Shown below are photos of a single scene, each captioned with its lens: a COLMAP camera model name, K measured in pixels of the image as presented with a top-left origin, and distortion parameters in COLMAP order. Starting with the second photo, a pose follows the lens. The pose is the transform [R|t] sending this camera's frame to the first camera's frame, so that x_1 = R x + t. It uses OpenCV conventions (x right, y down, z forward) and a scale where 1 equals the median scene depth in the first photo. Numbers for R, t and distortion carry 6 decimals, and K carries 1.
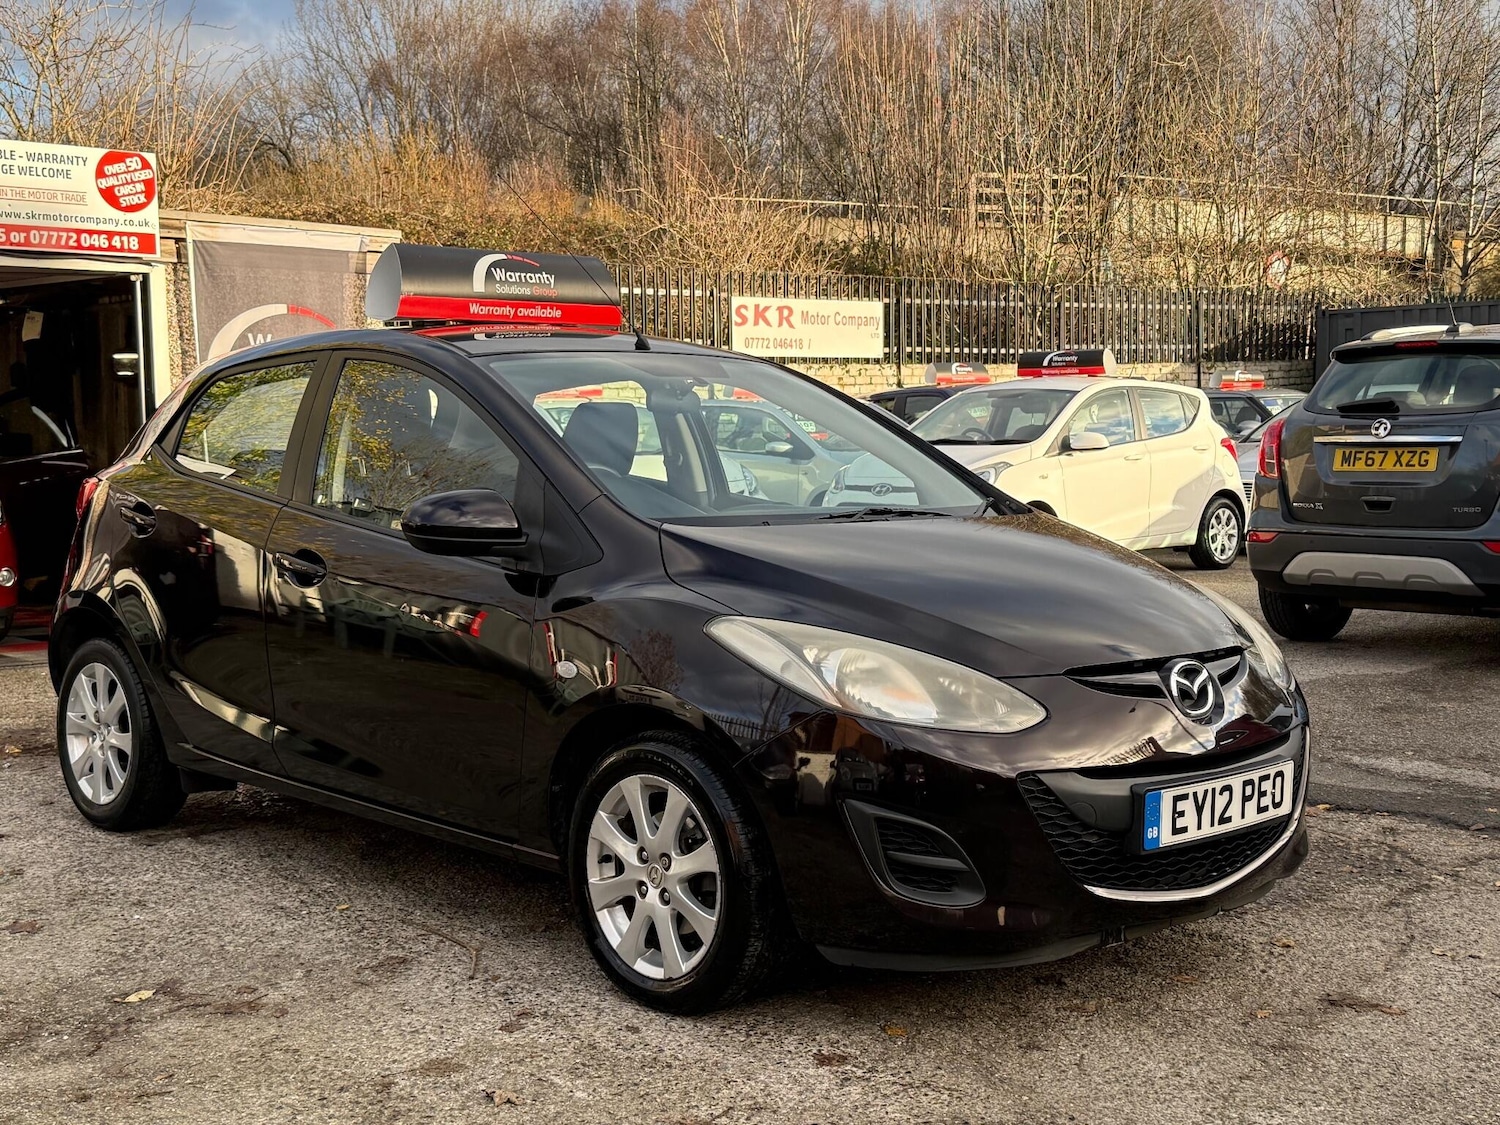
lens RADIAL K [[1940.1, 0, 750.1], [0, 1940.1, 566.0], [0, 0, 1]] dist [0.111749, 0.000000]
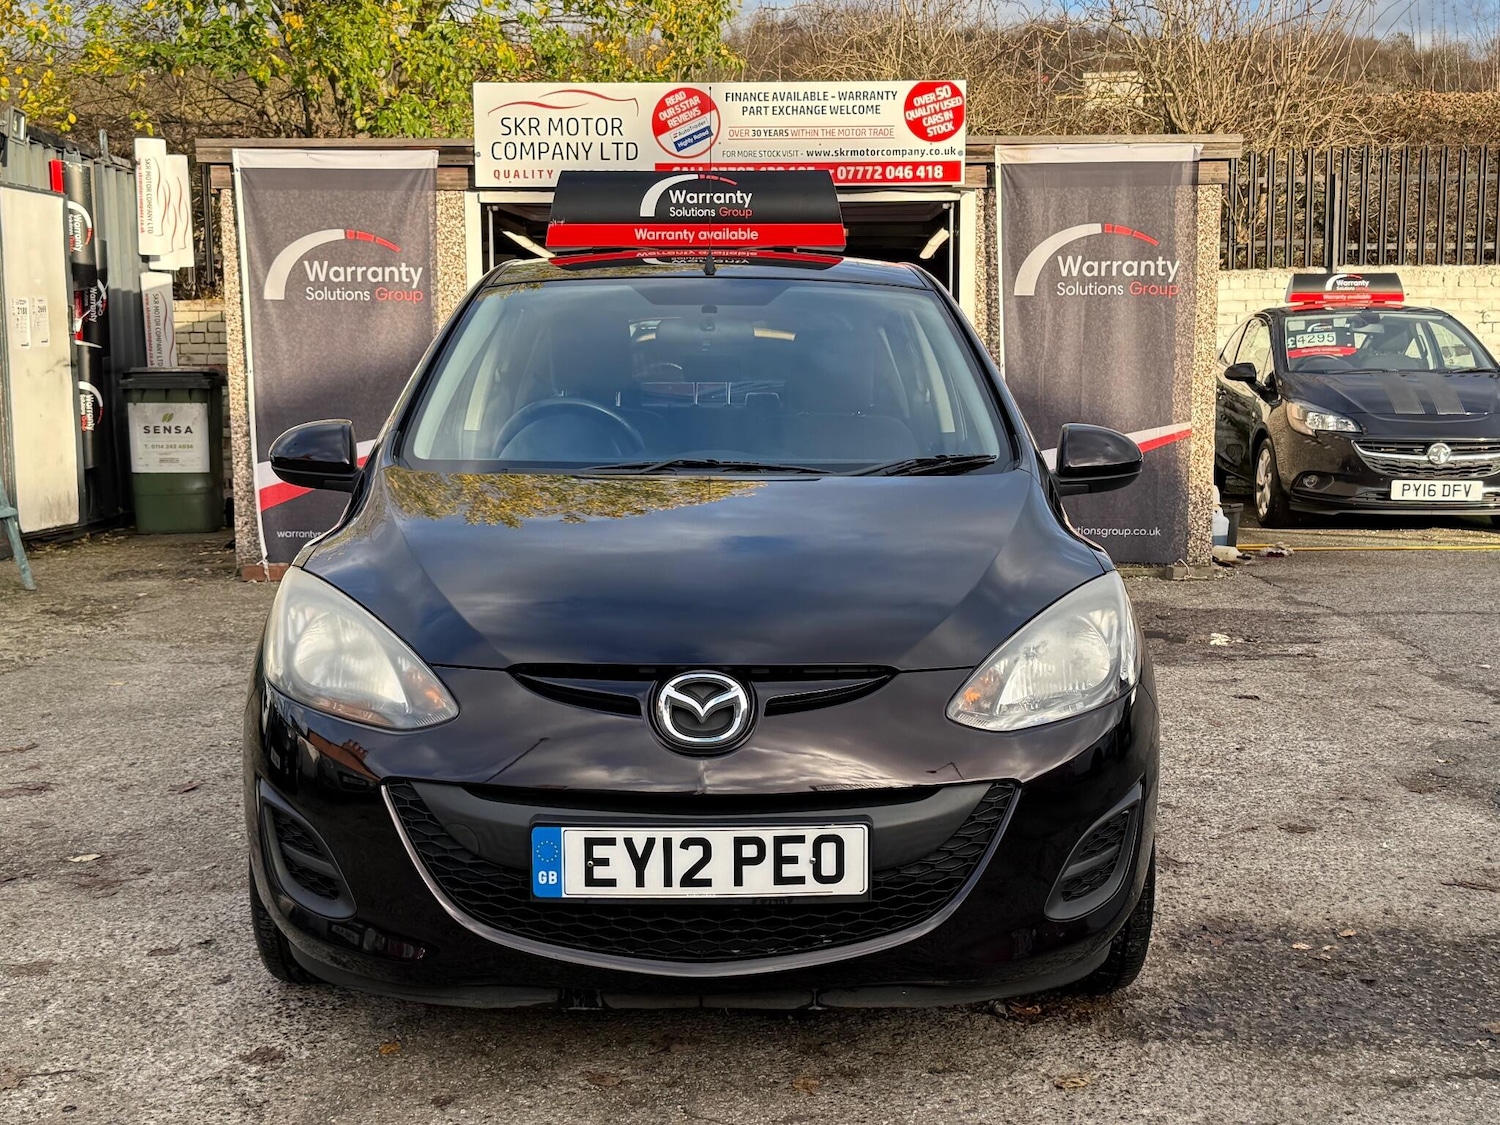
lens RADIAL K [[1940.1, 0, 748.7], [0, 1940.1, 568.9], [0, 0, 1]] dist [0.111749, 0.000000]
pose [[0.736269, 0.082193, -0.671679, 0.688885], [-0.052959, 0.996550, 0.063895, -0.039635], [0.674614, -0.011472, 0.738082, 0.402975]]
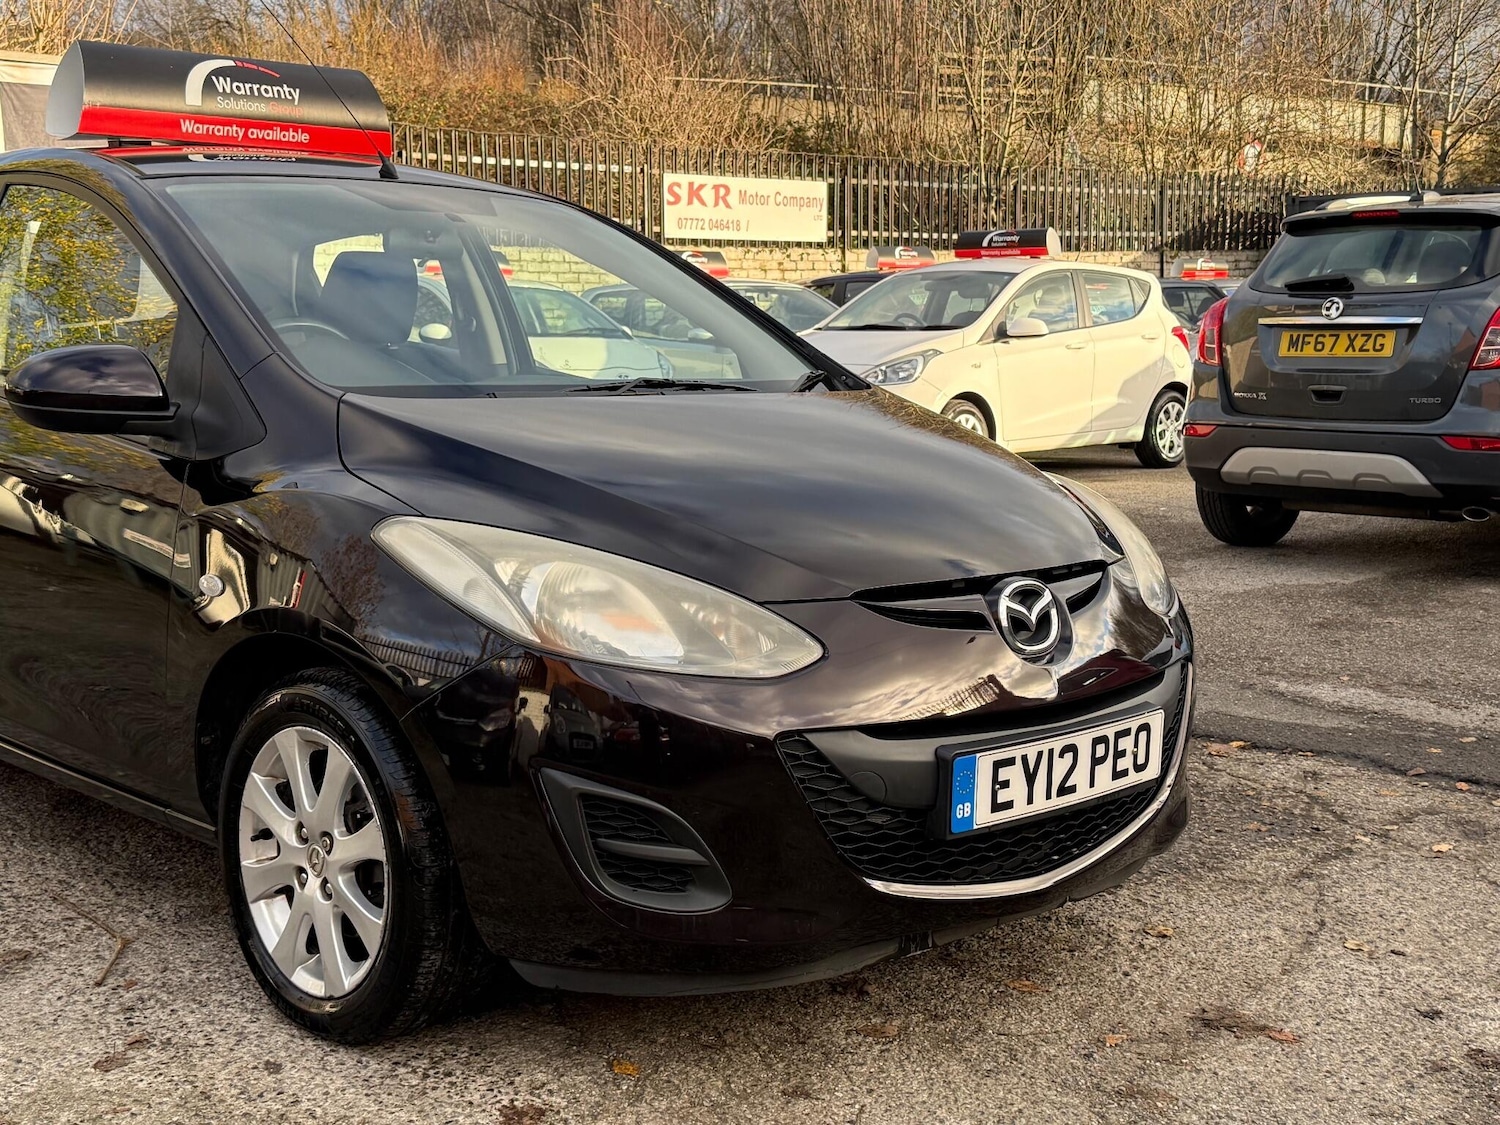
lens RADIAL K [[1940.1, 0, 743.2], [0, 1940.1, 558.5], [0, 0, 1]] dist [0.111749, 0.000000]
pose [[0.999929, 0.007687, 0.009136, 0.099197], [-0.008124, 0.998775, 0.048804, 0.004169], [-0.008750, -0.048875, 0.998767, 0.227935]]
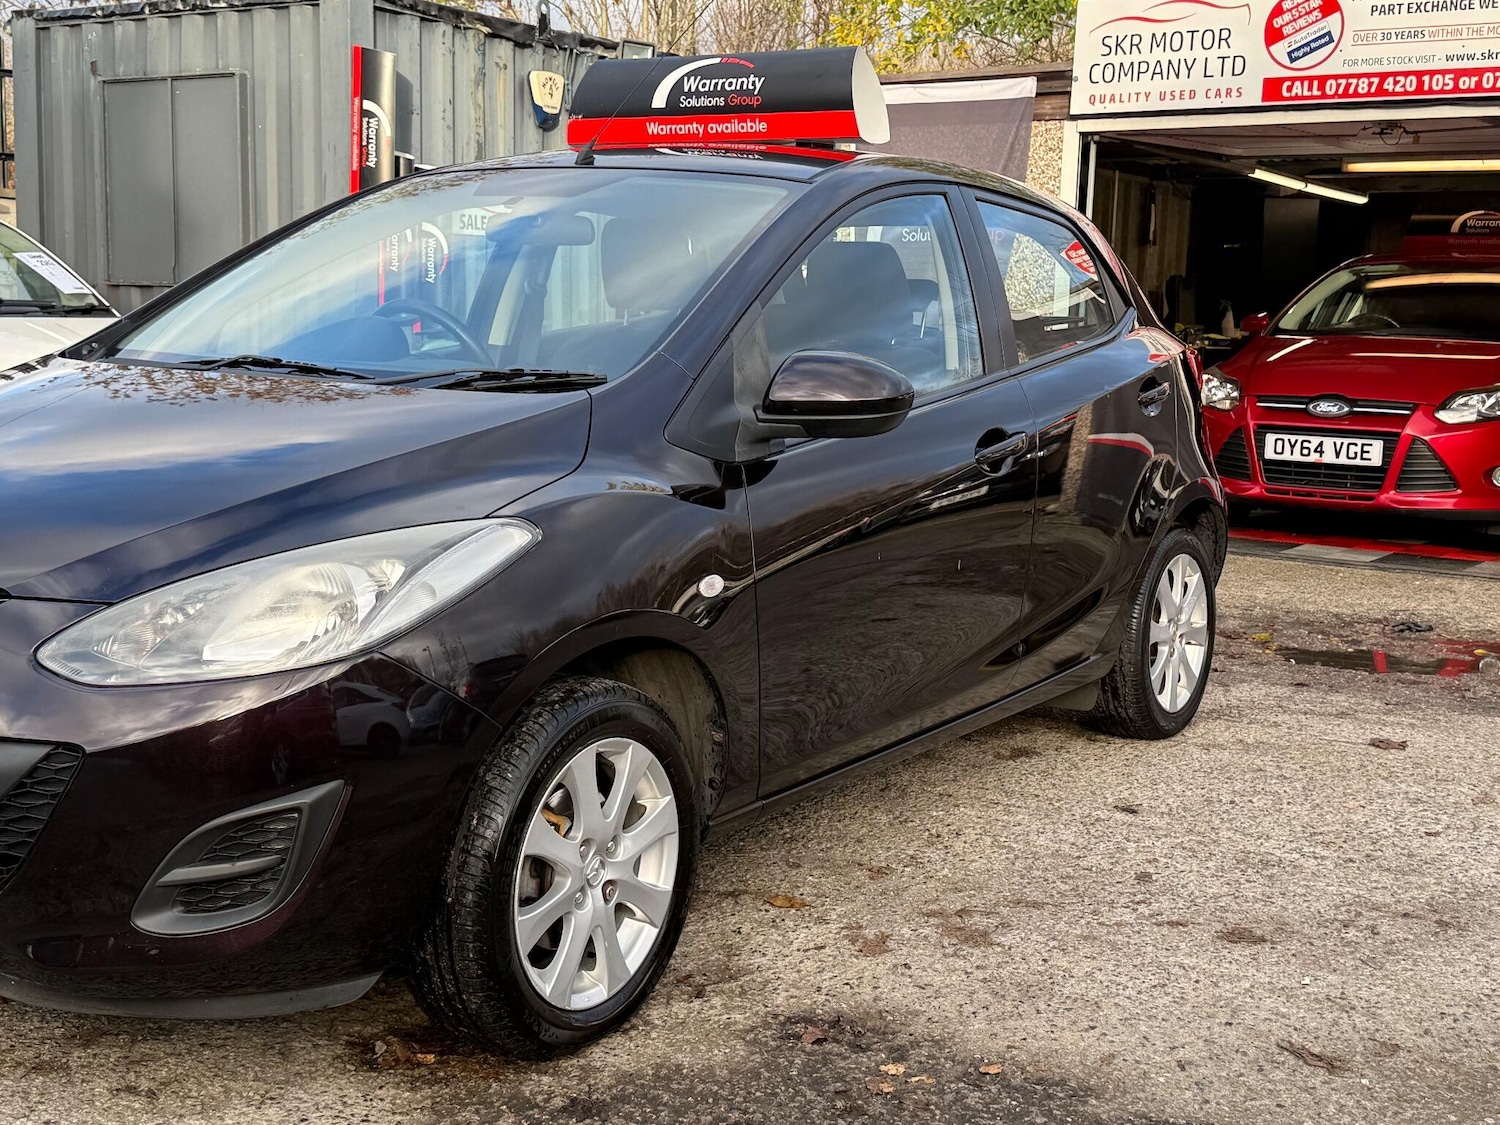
lens RADIAL K [[1940.1, 0, 763.0], [0, 1940.1, 568.5], [0, 0, 1]] dist [0.111749, 0.000000]
pose [[0.245594, 0.143938, -0.958627, 0.882855], [-0.101494, 0.987297, 0.122241, -0.064228], [0.964045, 0.067273, 0.257083, 1.041860]]
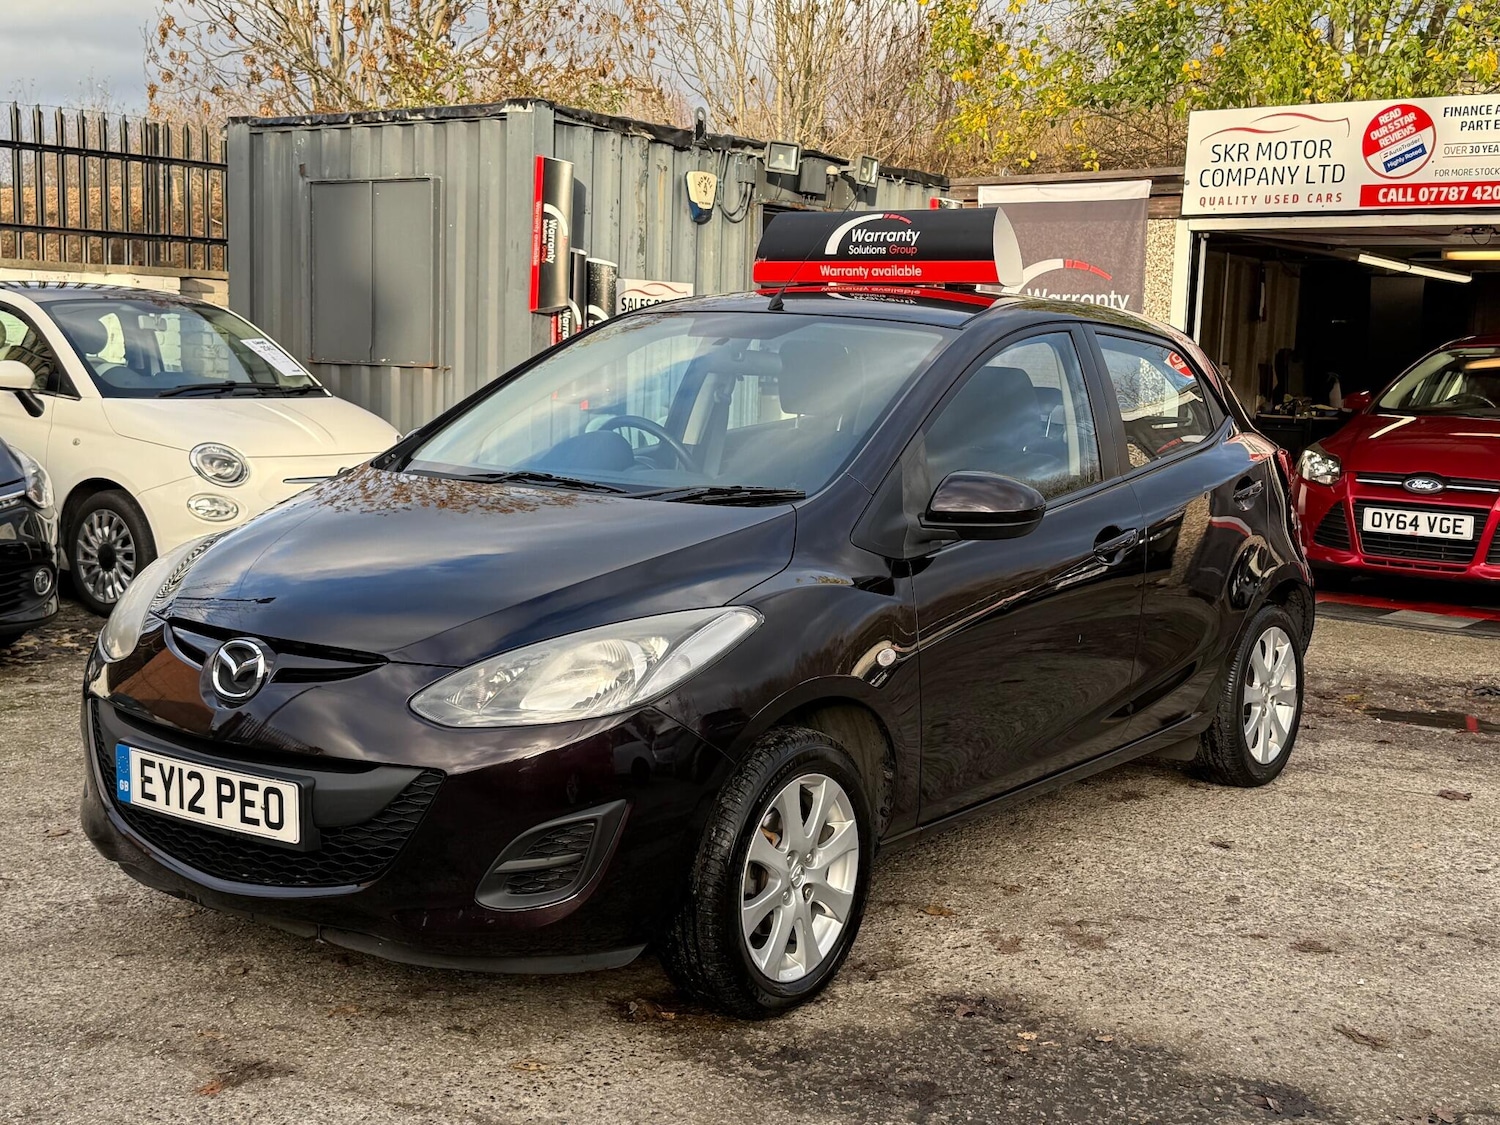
lens RADIAL K [[1940.1, 0, 747.3], [0, 1940.1, 551.3], [0, 0, 1]] dist [0.111749, 0.000000]
pose [[0.181129, 0.117155, -0.976456, 1.077699], [-0.106668, 0.989362, 0.098917, -0.102770], [0.977658, 0.086240, 0.191698, 0.961530]]
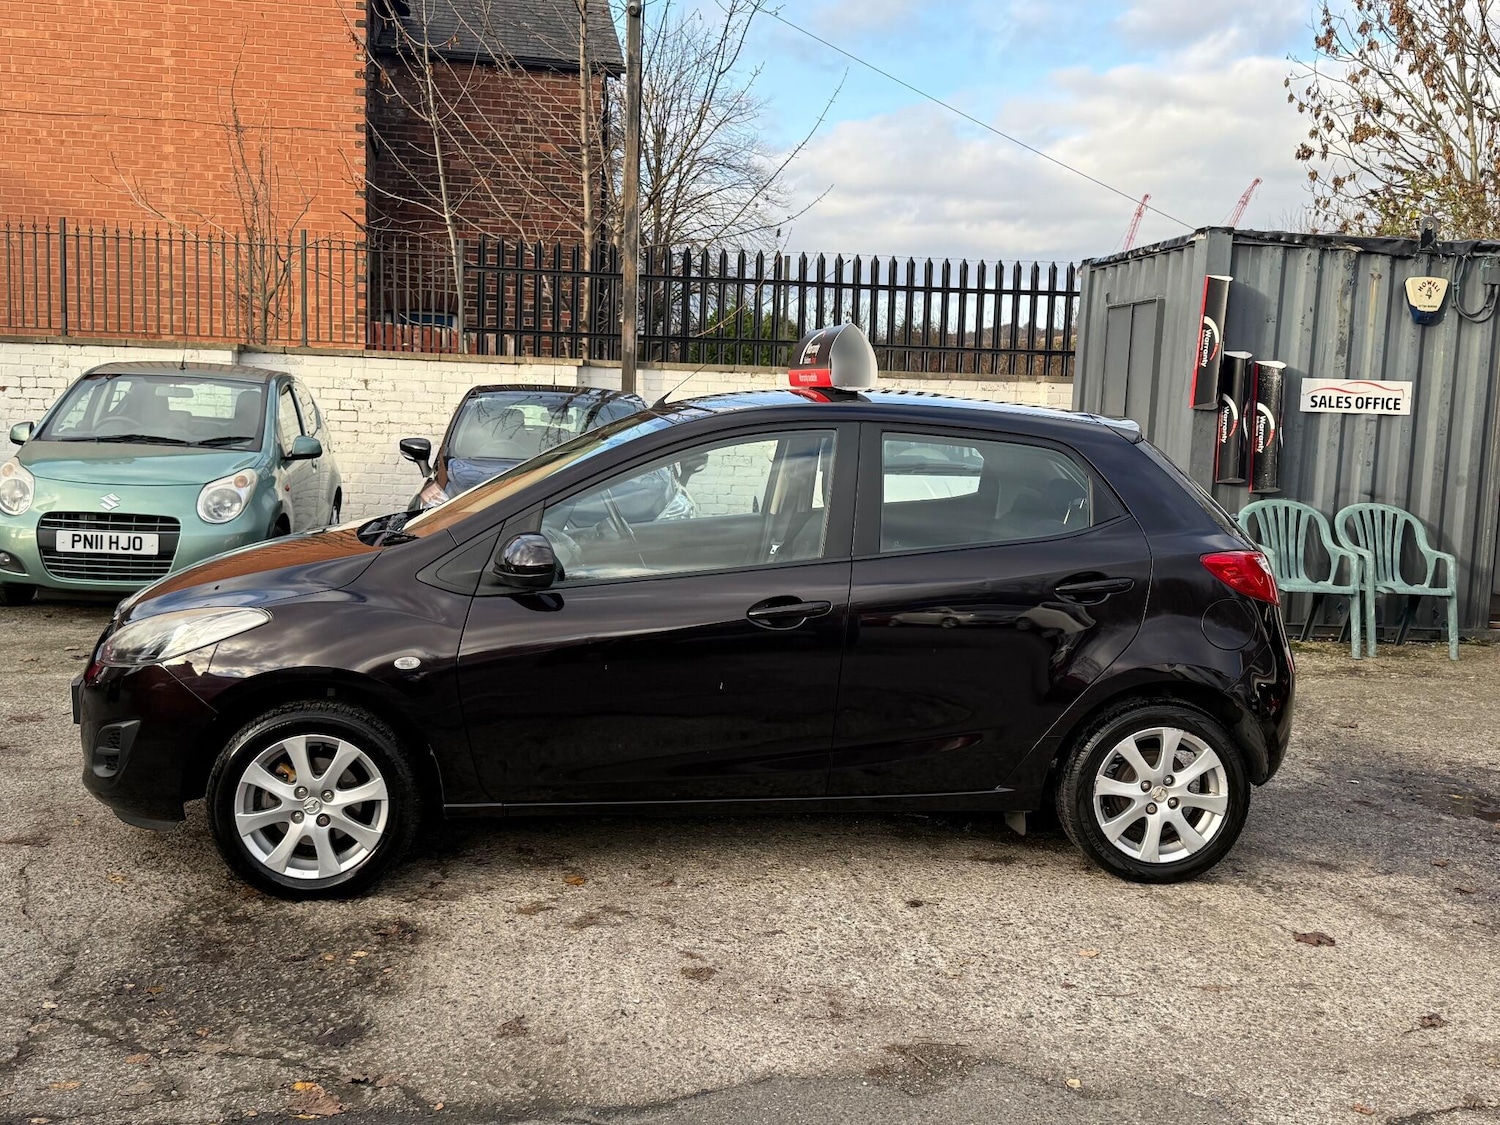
lens RADIAL K [[1572.7, 0, 771.0], [0, 1572.7, 549.7], [0, 0, 1]] dist [0.079584, 0.000000]
pose [[-0.589592, 0.069335, -0.804720, 0.869768], [-0.098061, 0.982794, 0.156524, -0.223323], [0.801726, 0.171197, -0.572649, 1.969145]]
